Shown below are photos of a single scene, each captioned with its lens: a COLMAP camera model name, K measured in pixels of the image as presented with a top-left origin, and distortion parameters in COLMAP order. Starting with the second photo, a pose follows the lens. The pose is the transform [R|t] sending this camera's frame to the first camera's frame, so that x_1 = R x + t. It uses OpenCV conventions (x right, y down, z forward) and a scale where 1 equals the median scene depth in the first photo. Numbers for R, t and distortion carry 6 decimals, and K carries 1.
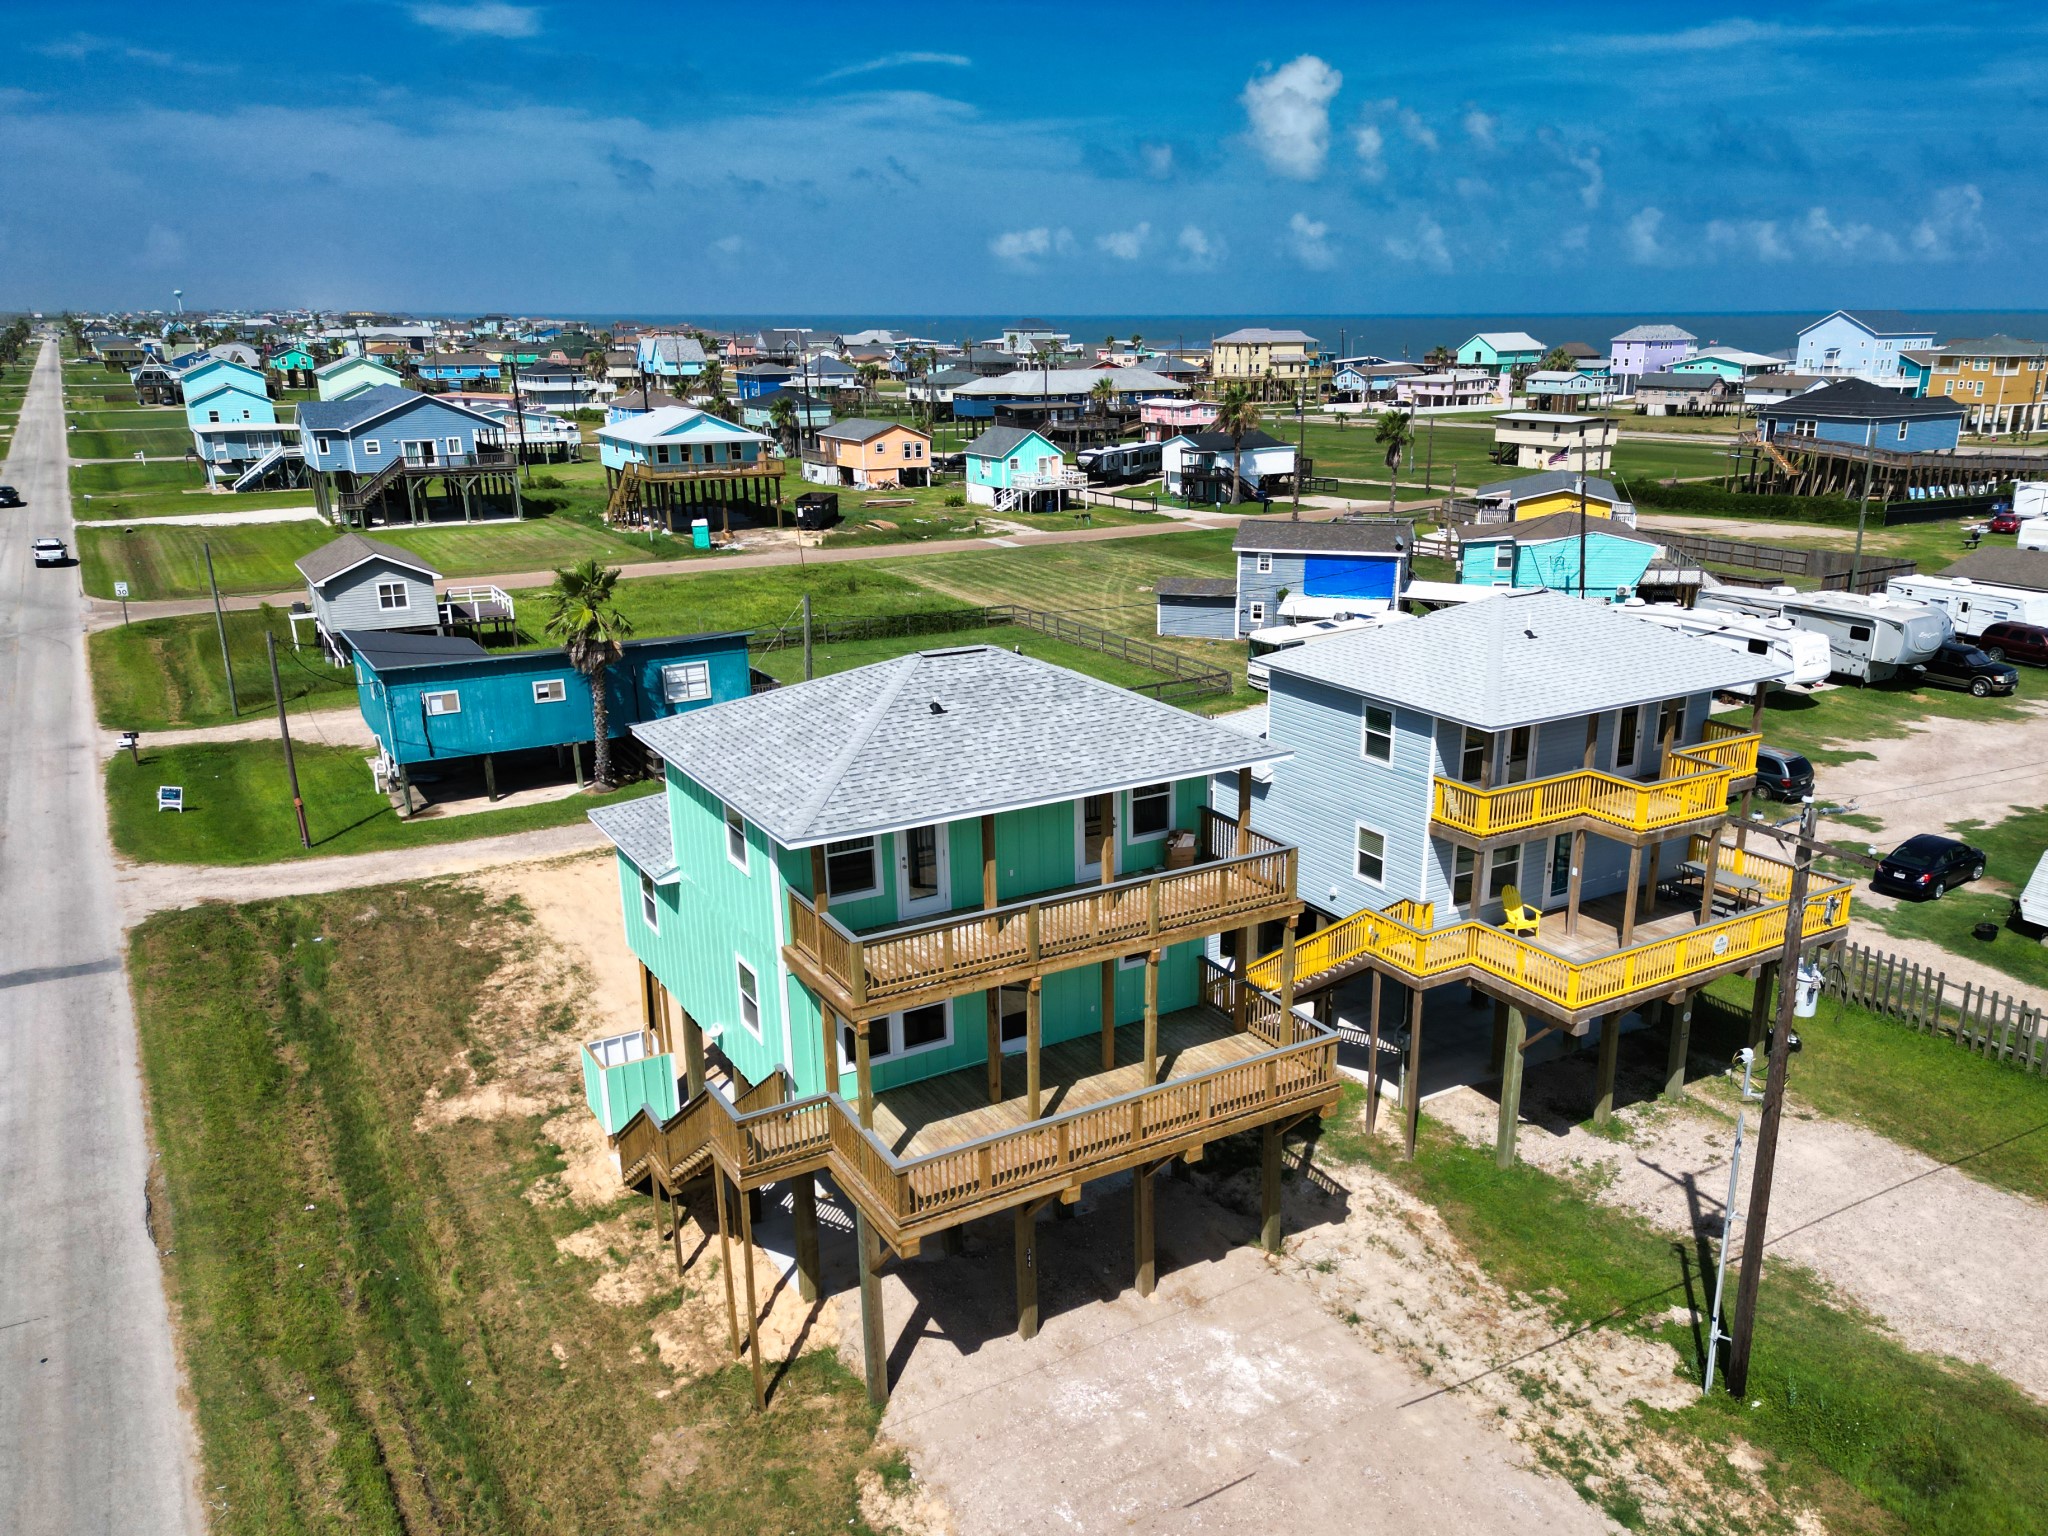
lens RADIAL K [[1582.9, 0, 1104.0], [0, 1582.9, 835.6], [0, 0, 1]] dist [0.035449, -0.016223]
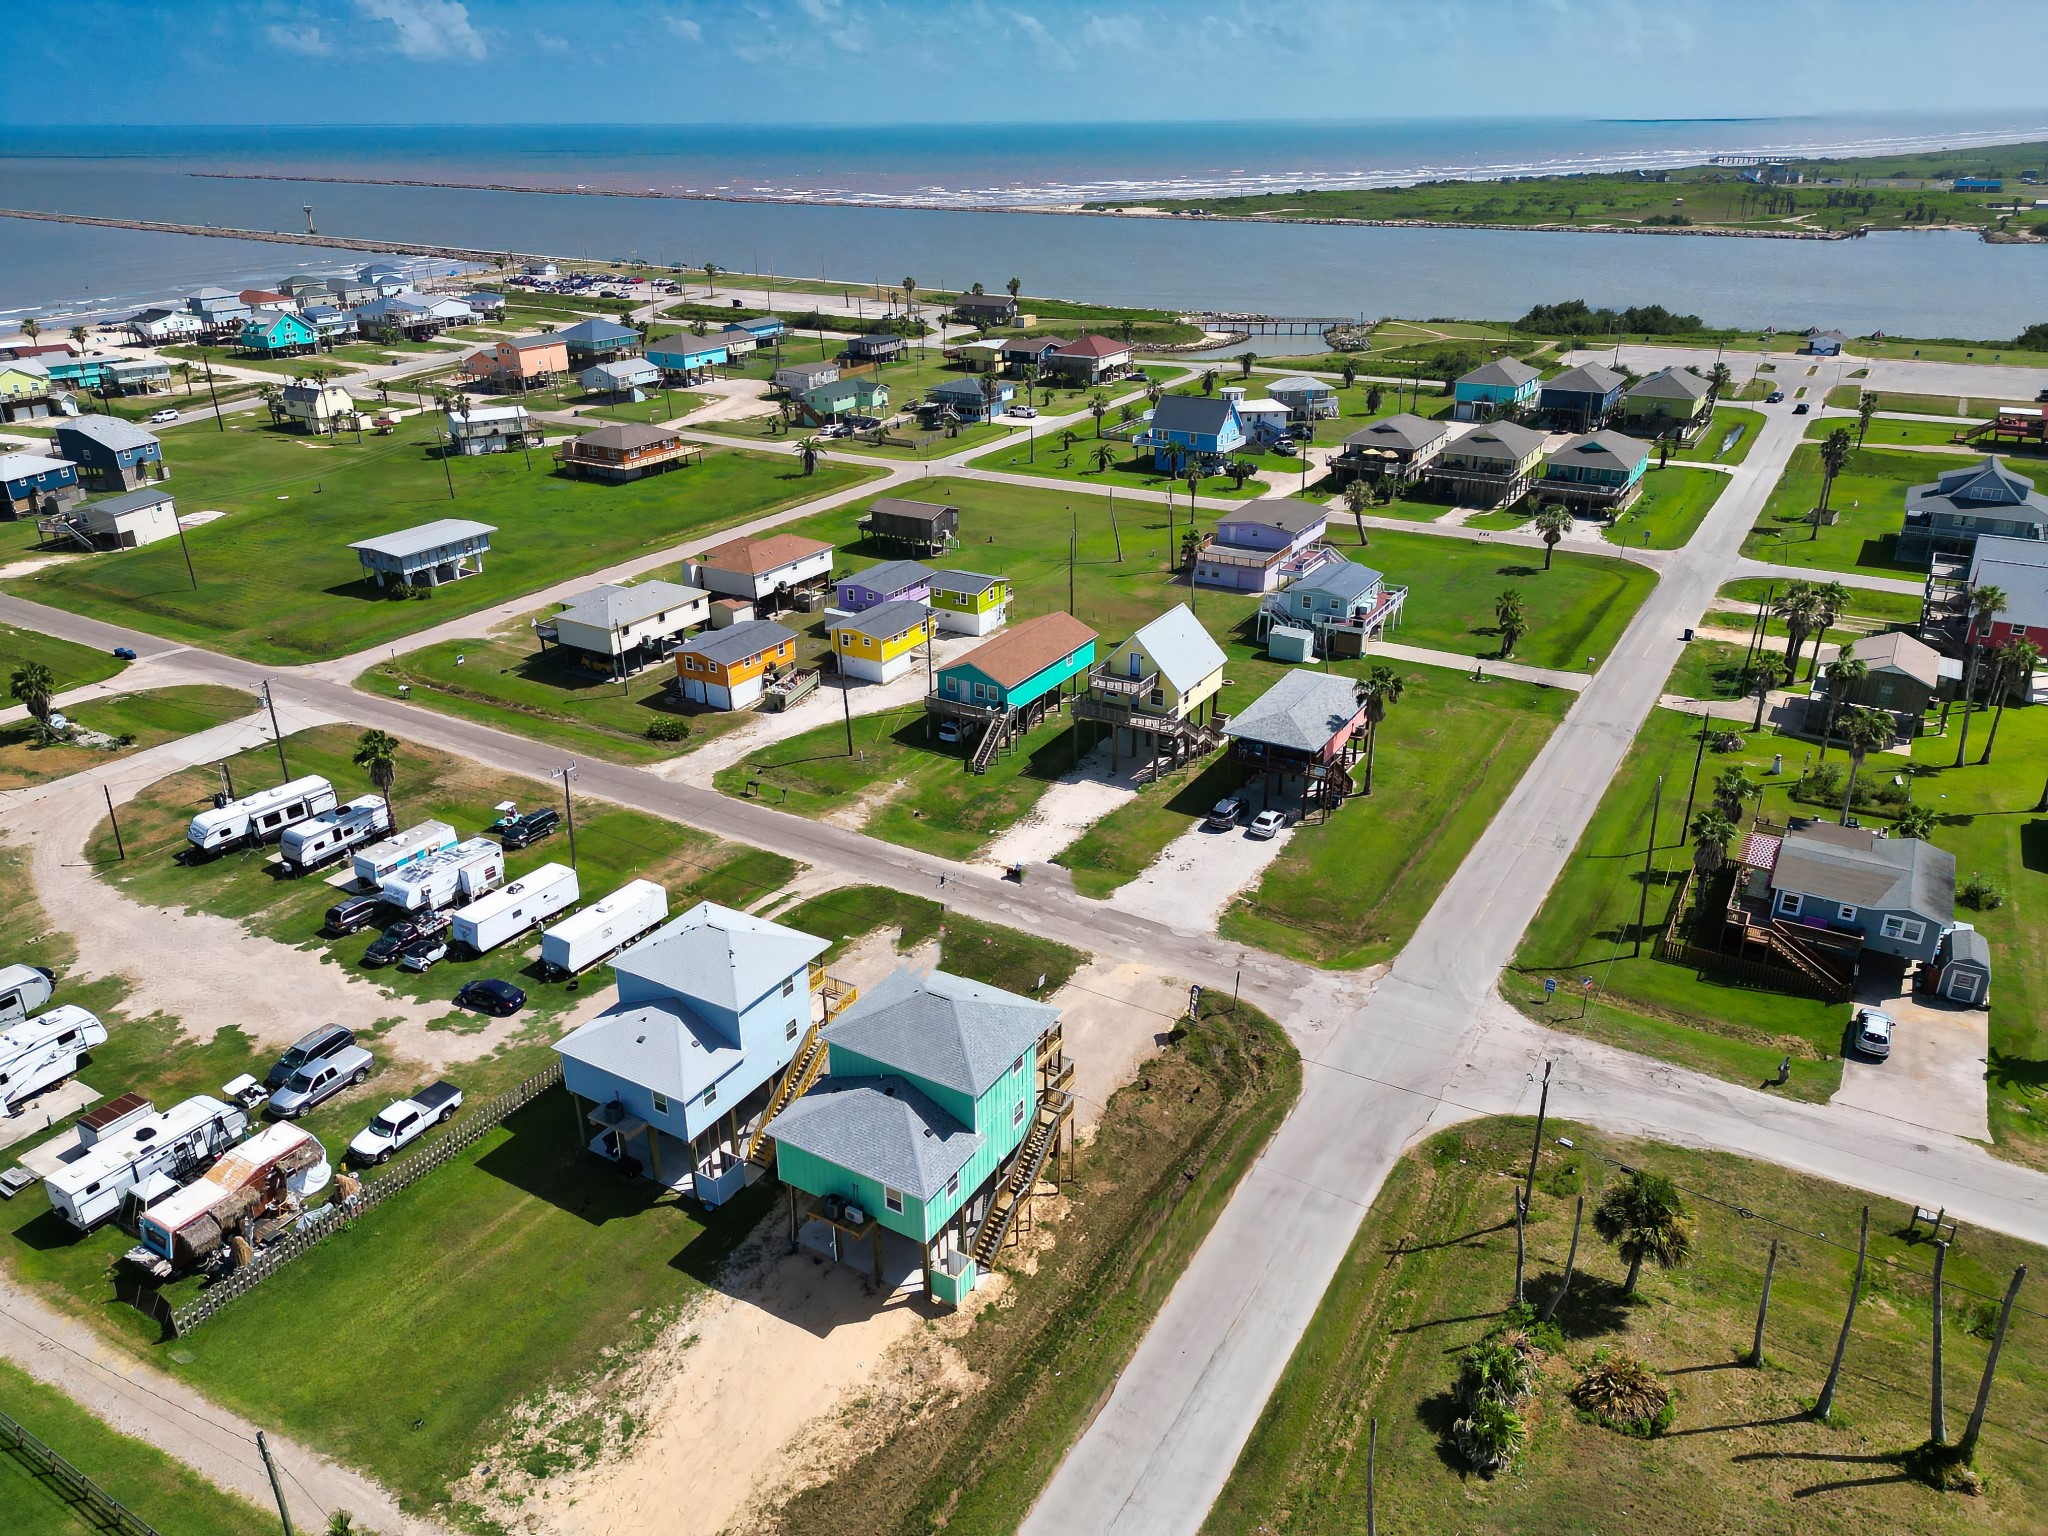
lens RADIAL K [[1427.9, 0, 1022.4], [0, 1427.9, 764.8], [0, 0, 1]] dist [0.071570, -0.071570]
pose [[-0.456012, -0.358183, 0.814714, -1.188996], [0.289281, 0.806071, 0.516300, -0.977607], [-0.841647, 0.471120, -0.263963, 0.783861]]
